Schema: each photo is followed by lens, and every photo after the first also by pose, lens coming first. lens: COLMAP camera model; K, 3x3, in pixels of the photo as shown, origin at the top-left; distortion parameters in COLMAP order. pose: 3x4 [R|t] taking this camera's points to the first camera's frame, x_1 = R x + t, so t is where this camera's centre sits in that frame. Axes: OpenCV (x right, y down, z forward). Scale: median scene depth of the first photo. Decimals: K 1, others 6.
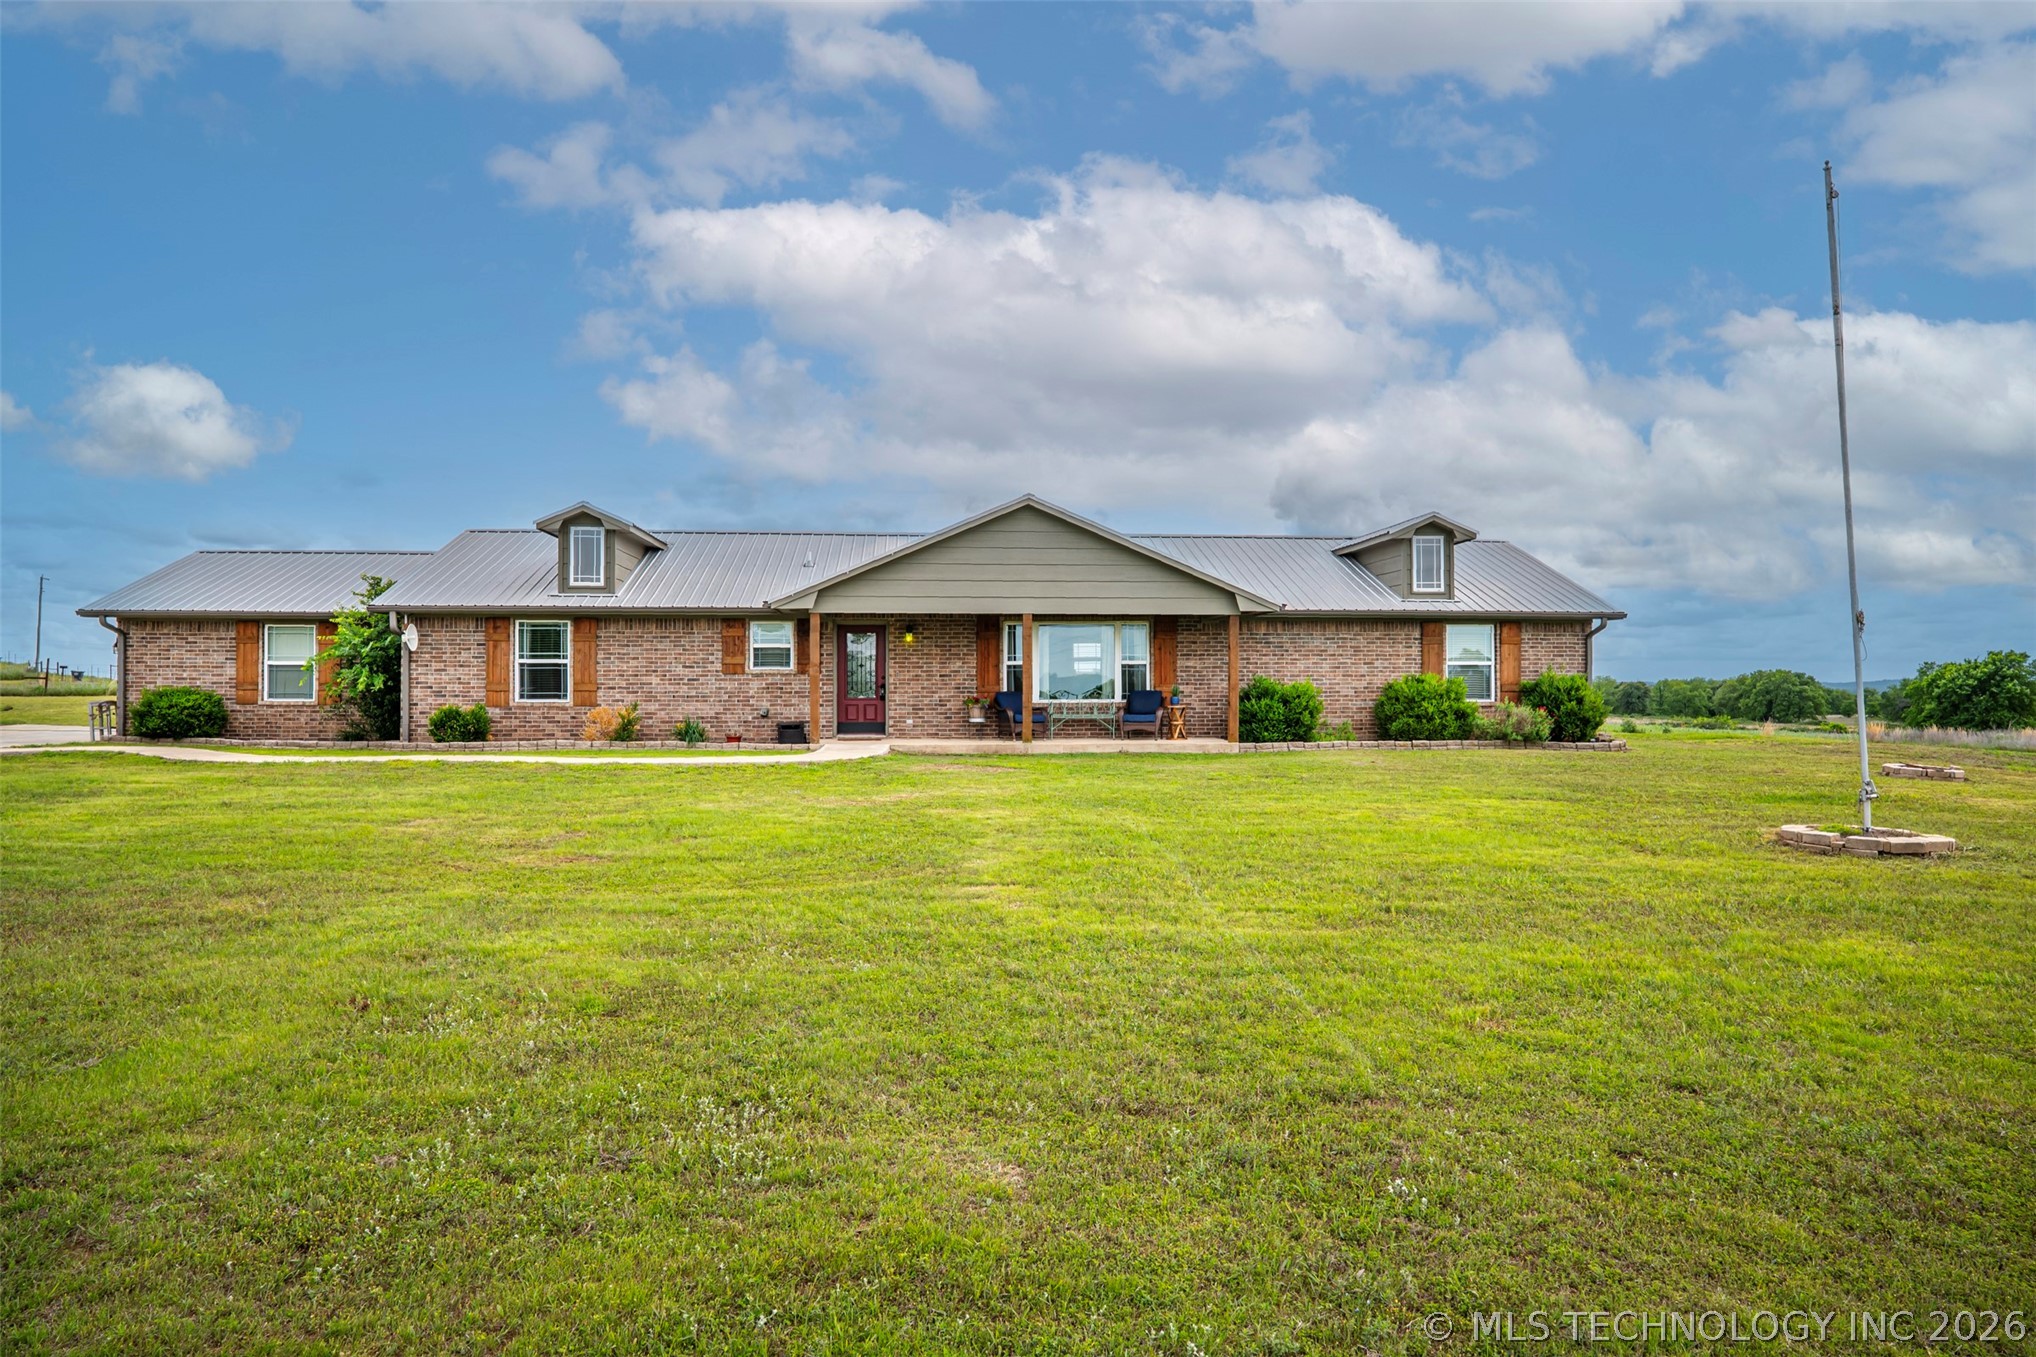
lens RADIAL K [[1239.4, 0, 1018.0], [0, 1239.4, 678.5], [0, 0, 1]] dist [-0.028072, 0.004305]
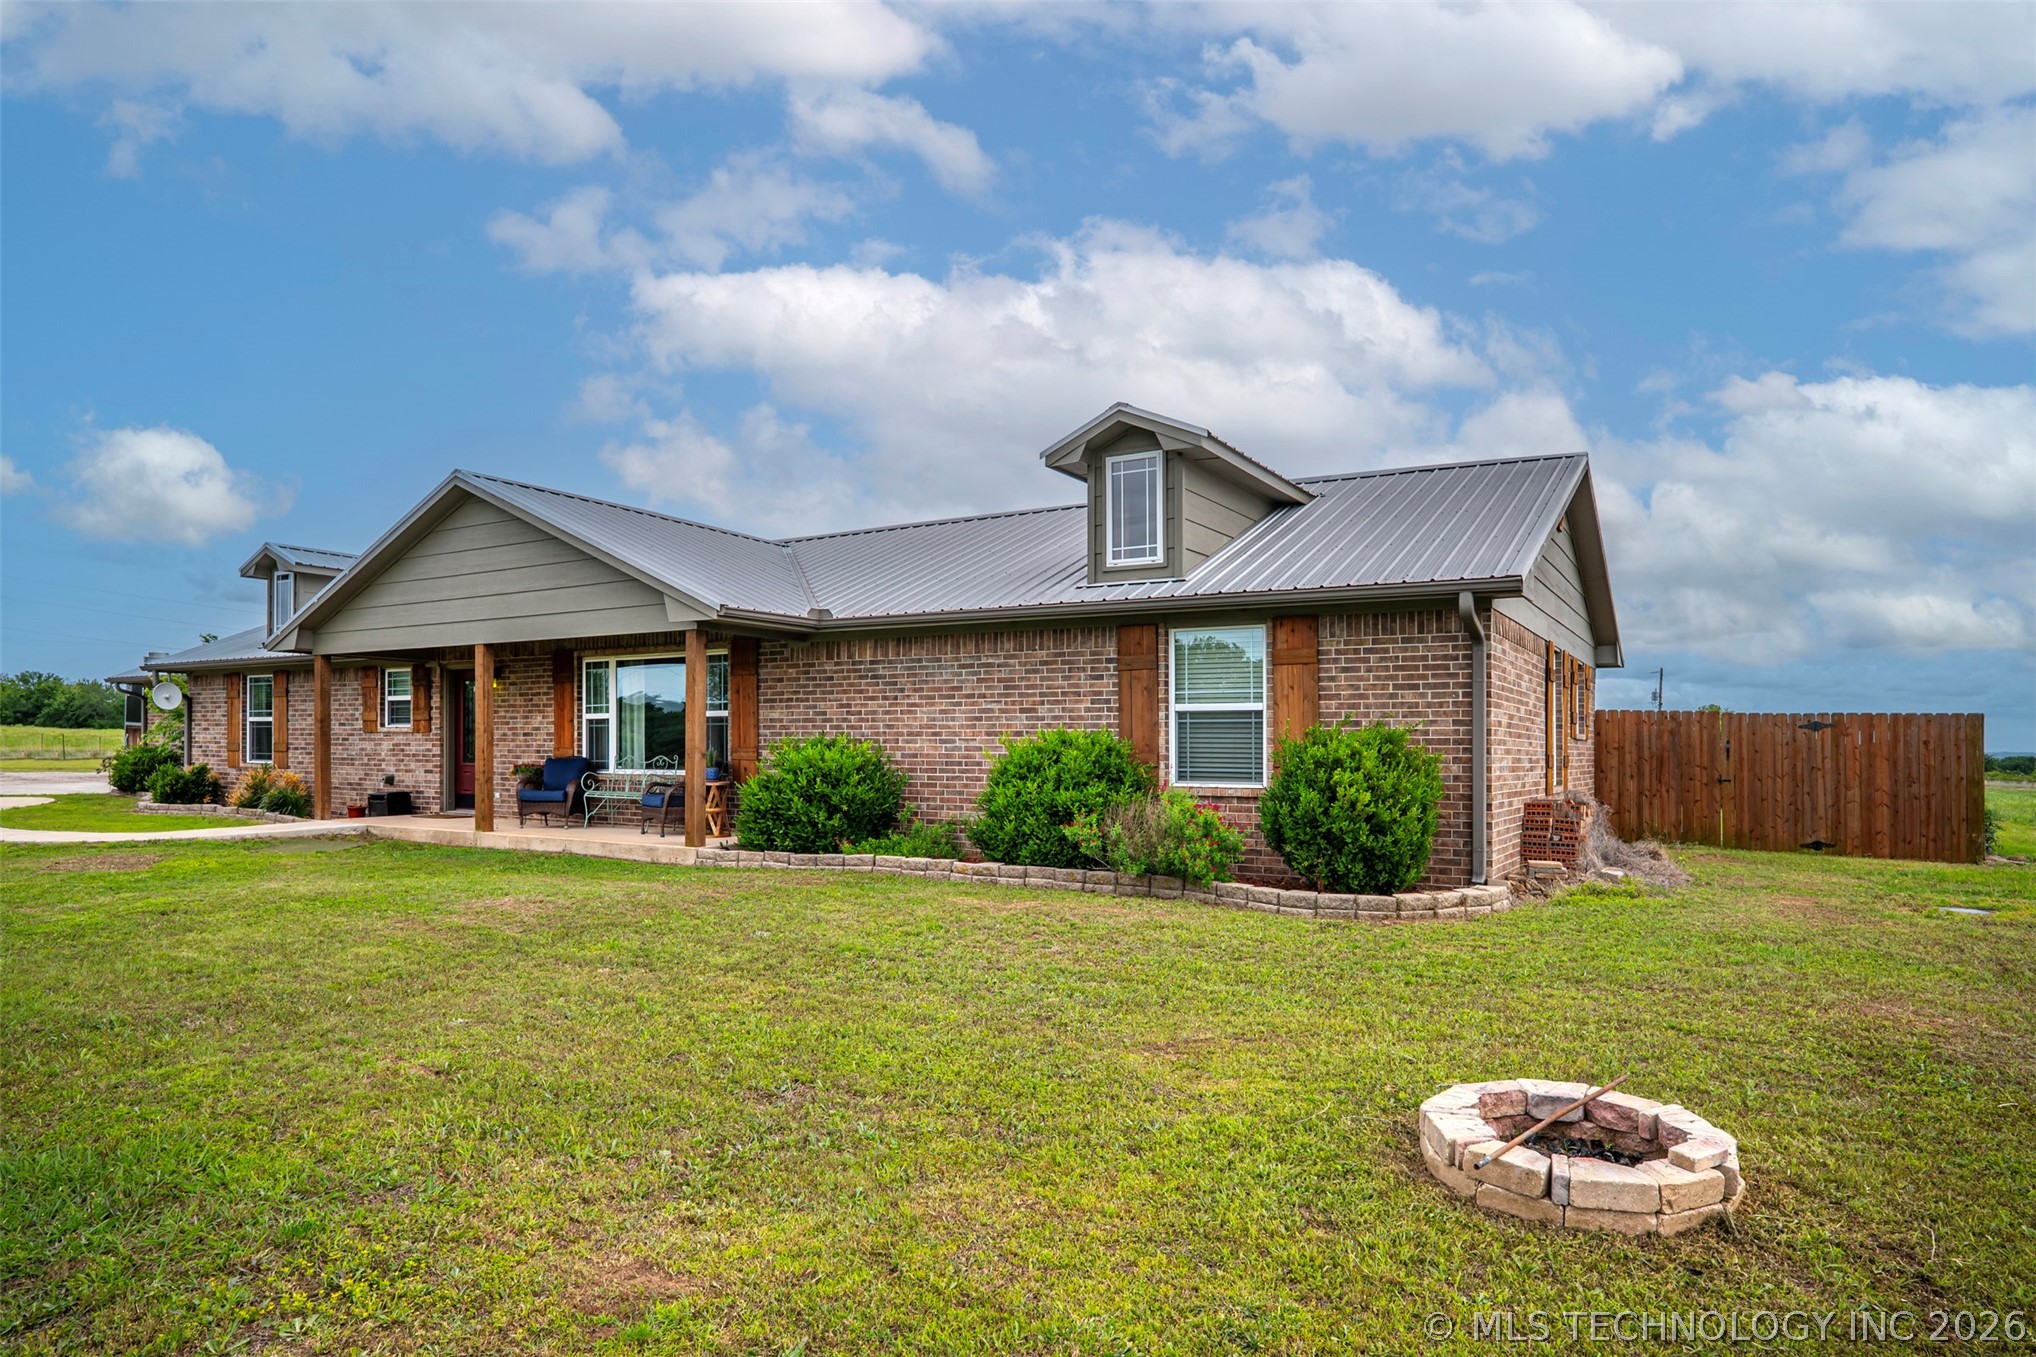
lens RADIAL K [[1272.8, 0, 1015.0], [0, 1272.8, 745.2], [0, 0, 1]] dist [-0.003353, 0.000152]
pose [[0.783059, 0.004359, -0.621932, 0.637393], [0.000182, 0.999974, 0.007238, -0.001298], [0.621947, -0.005781, 0.783038, 0.588343]]
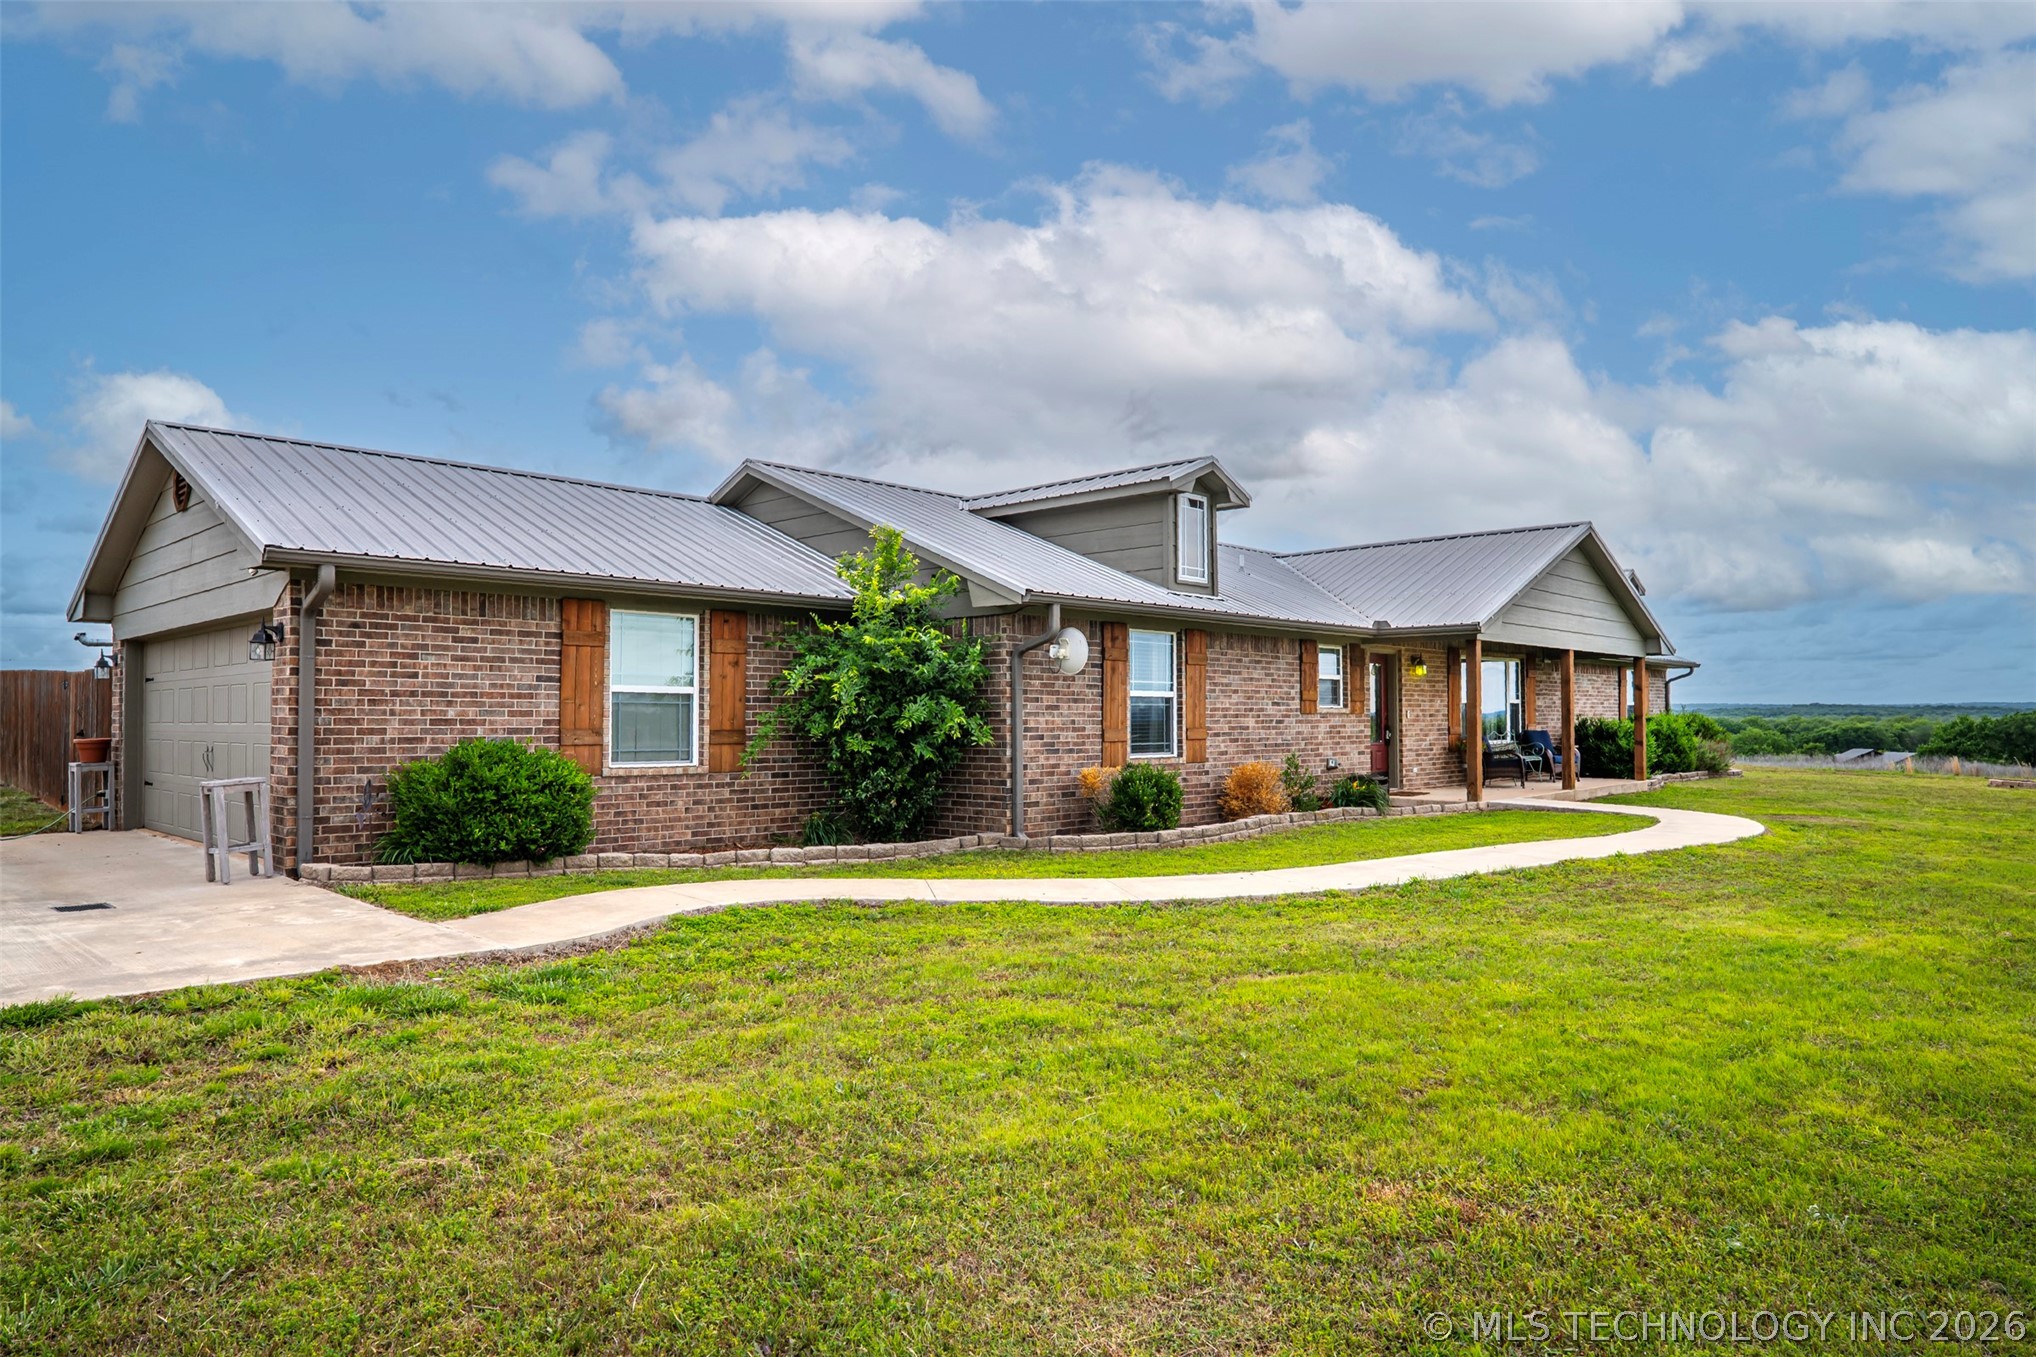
lens RADIAL K [[1239.4, 0, 1018.0], [0, 1239.4, 678.5], [0, 0, 1]] dist [-0.028072, 0.004305]
pose [[0.749218, 0.019302, 0.662042, -0.839997], [-0.006025, 0.999733, -0.022330, -0.006976], [-0.662296, 0.012741, 0.749134, 0.550582]]
